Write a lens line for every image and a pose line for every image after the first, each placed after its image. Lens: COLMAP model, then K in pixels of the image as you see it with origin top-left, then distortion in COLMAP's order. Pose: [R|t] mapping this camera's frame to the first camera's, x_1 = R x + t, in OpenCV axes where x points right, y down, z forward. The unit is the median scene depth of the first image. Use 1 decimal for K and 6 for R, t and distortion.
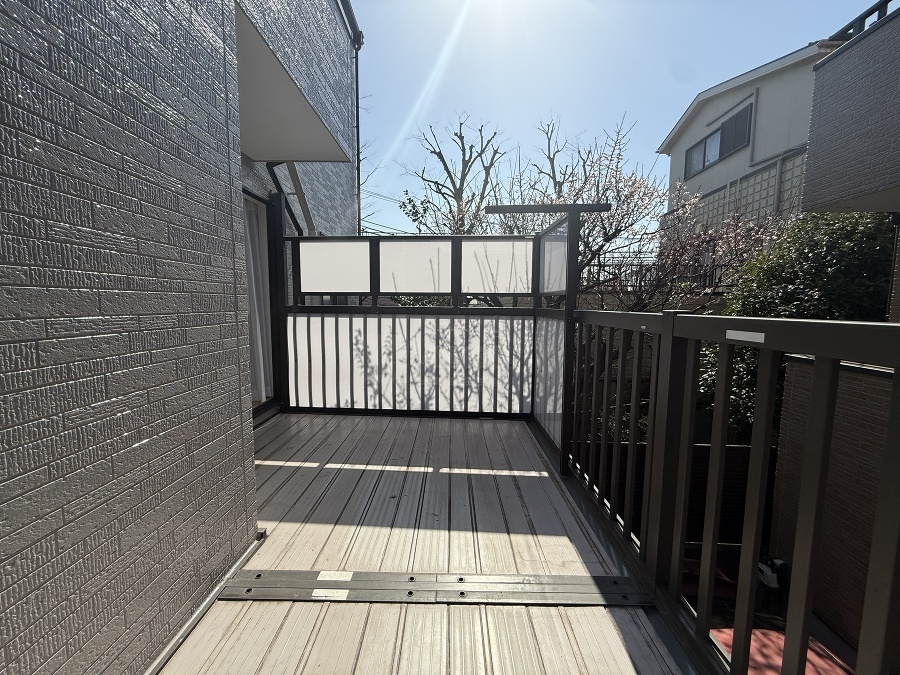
lens RADIAL K [[358.4, 0, 443.3], [0, 358.4, 339.9], [0, 0, 1]] dist [-0.001863, 0.000061]
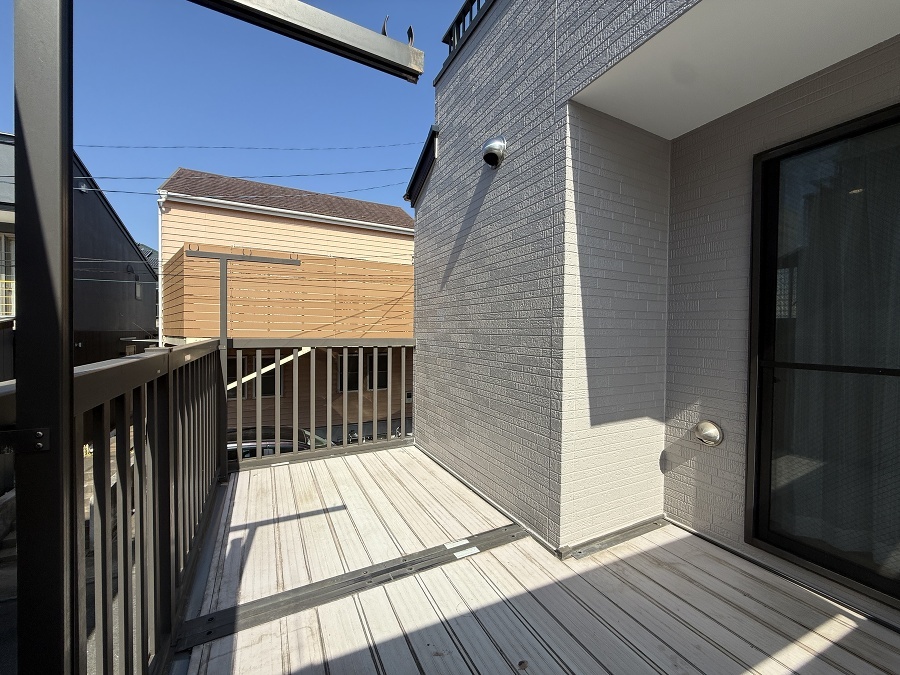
lens RADIAL K [[358.4, 0, 451.6], [0, 358.4, 336.3], [0, 0, 1]] dist [-0.001863, 0.000061]
pose [[-0.877447, -0.007473, -0.479616, 0.307595], [-0.062487, 0.993139, 0.098845, -0.197536], [0.475587, 0.116701, -0.871894, 1.650824]]
